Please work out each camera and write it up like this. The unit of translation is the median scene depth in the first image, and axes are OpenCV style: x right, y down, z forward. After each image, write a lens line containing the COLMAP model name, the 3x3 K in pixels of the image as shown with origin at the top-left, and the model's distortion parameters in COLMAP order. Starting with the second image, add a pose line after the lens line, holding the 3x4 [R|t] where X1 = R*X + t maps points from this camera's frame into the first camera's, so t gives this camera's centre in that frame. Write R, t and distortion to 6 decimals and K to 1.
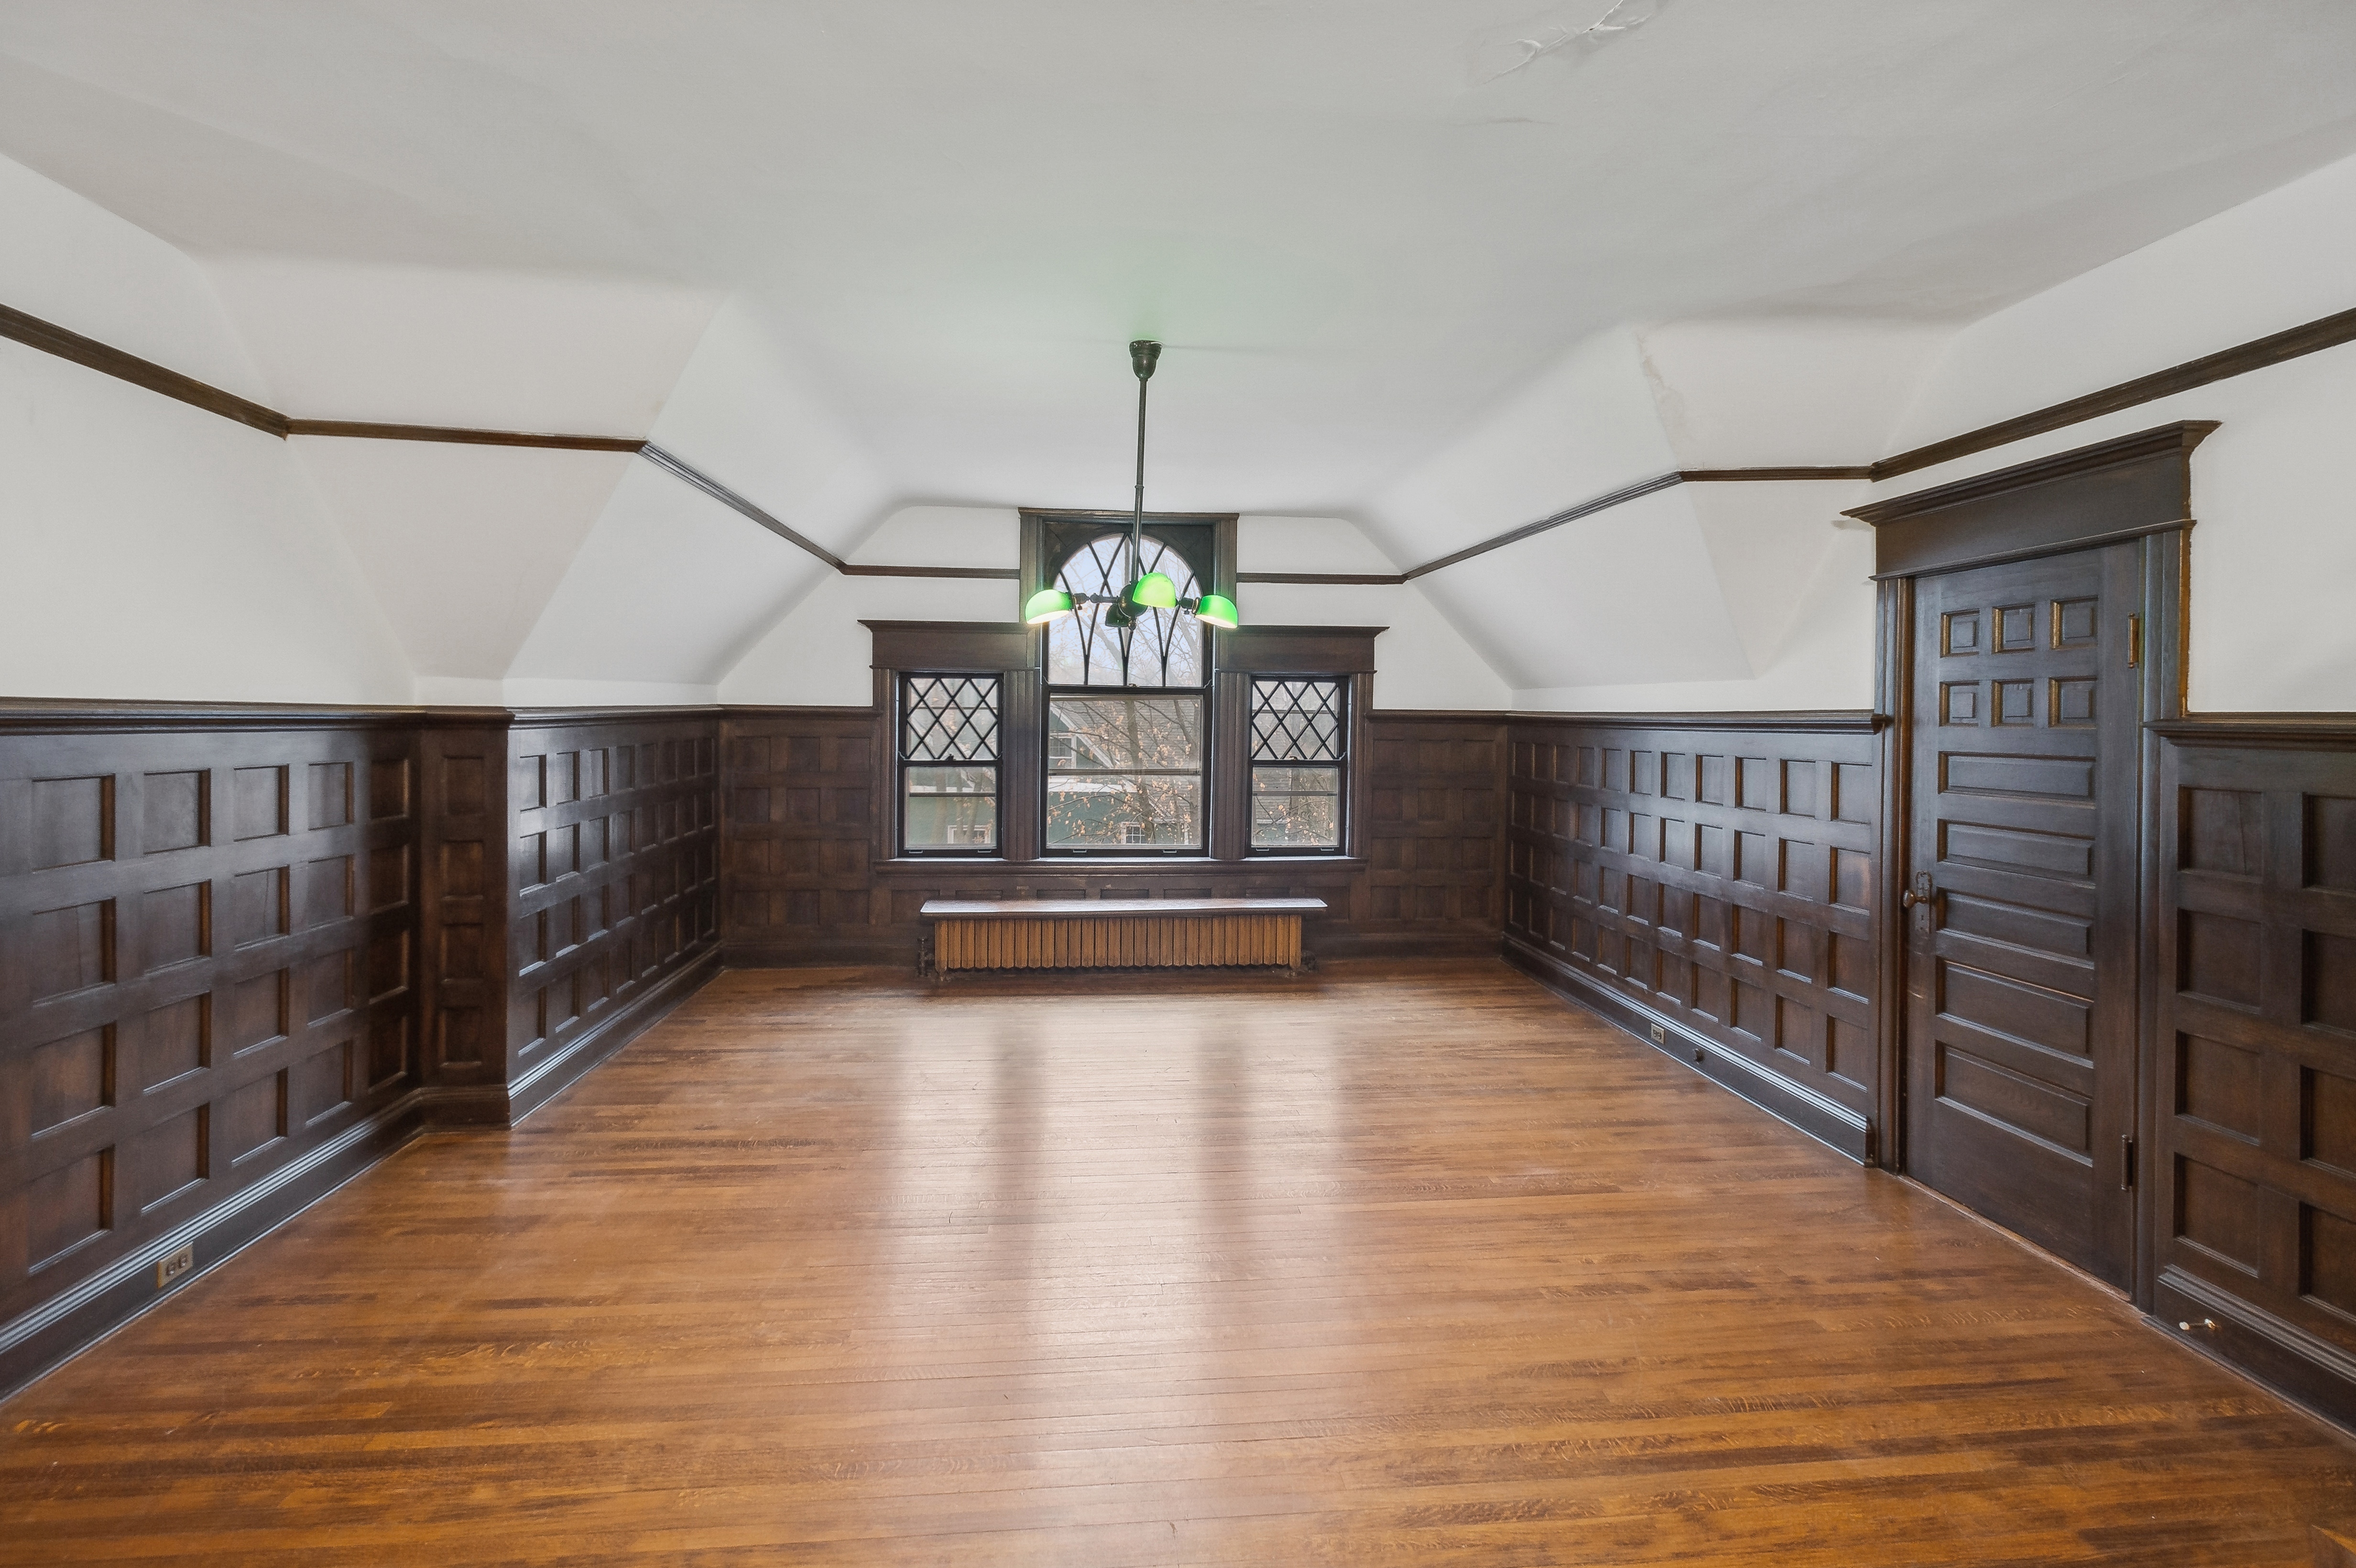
lens RADIAL K [[1146.5, 0, 1179.4], [0, 1146.5, 740.6], [0, 0, 1]] dist [0.019249, -0.007448]
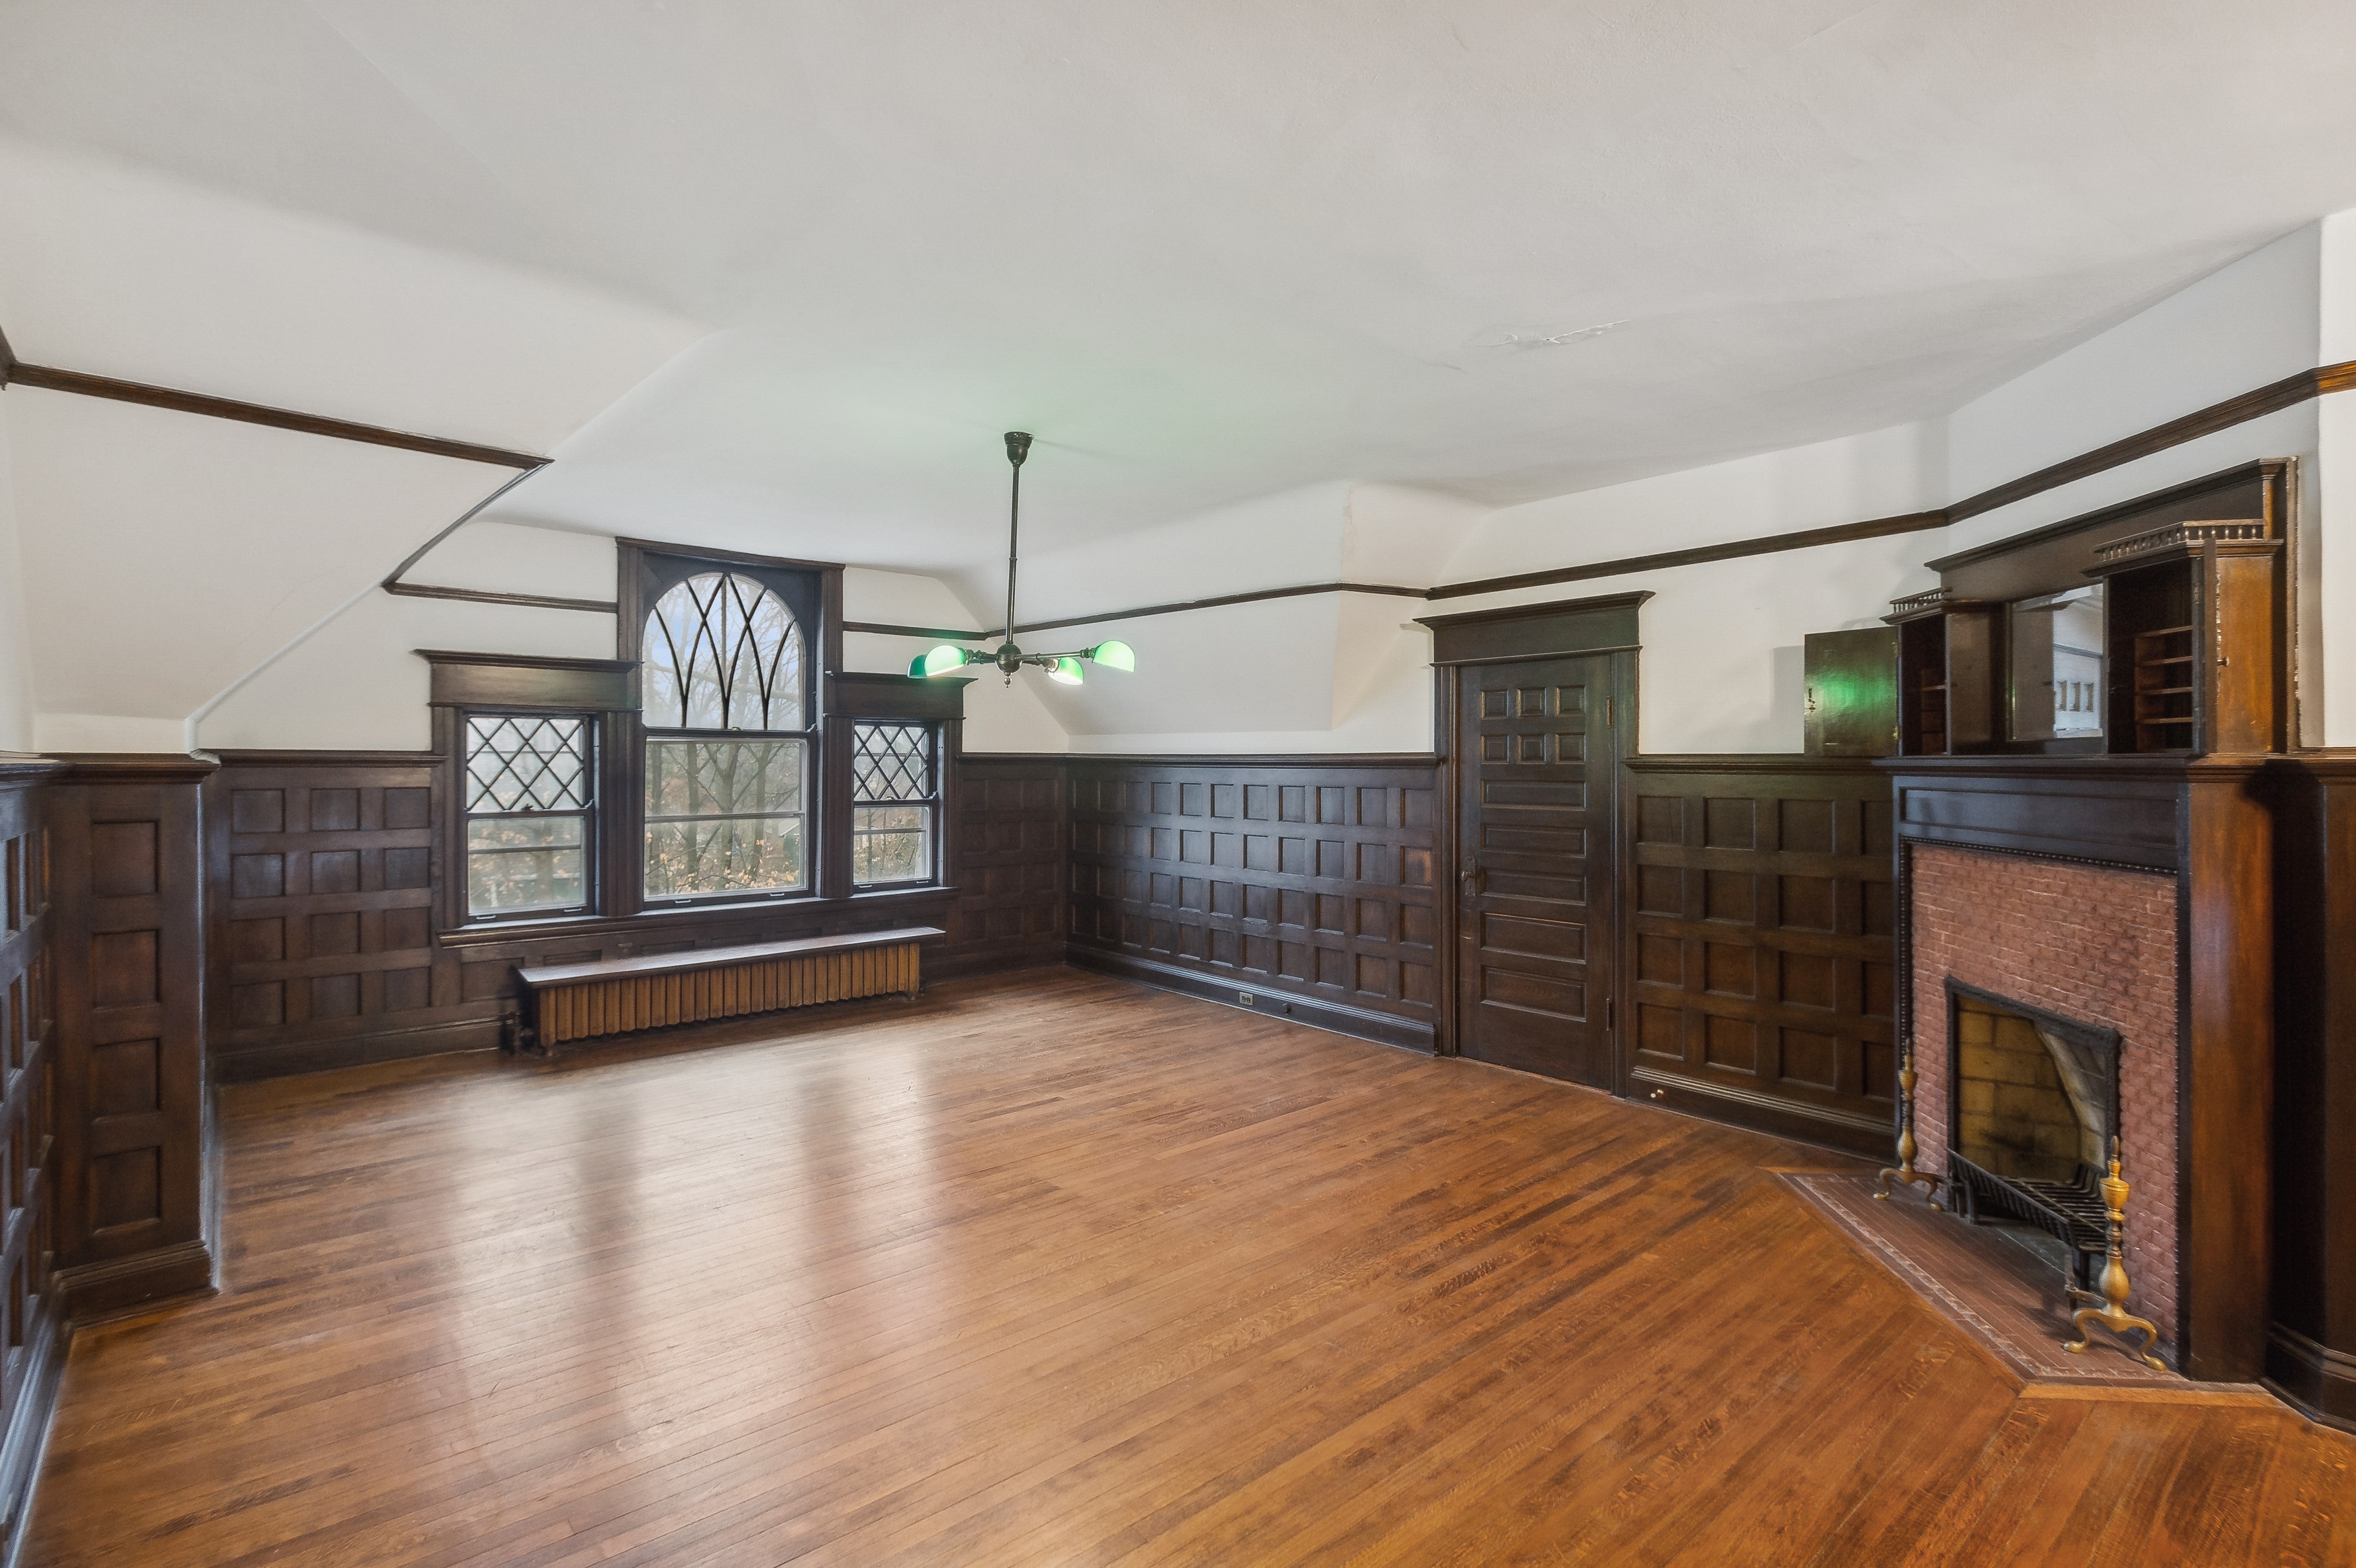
lens RADIAL K [[1113.3, 0, 1178.0], [0, 1113.3, 784.0], [0, 0, 1]] dist [0.014250, -0.000832]
pose [[0.820372, -0.019145, 0.571510, -0.446992], [0.017309, 0.999813, 0.008645, -0.003856], [-0.571568, 0.002800, 0.820550, -0.000956]]
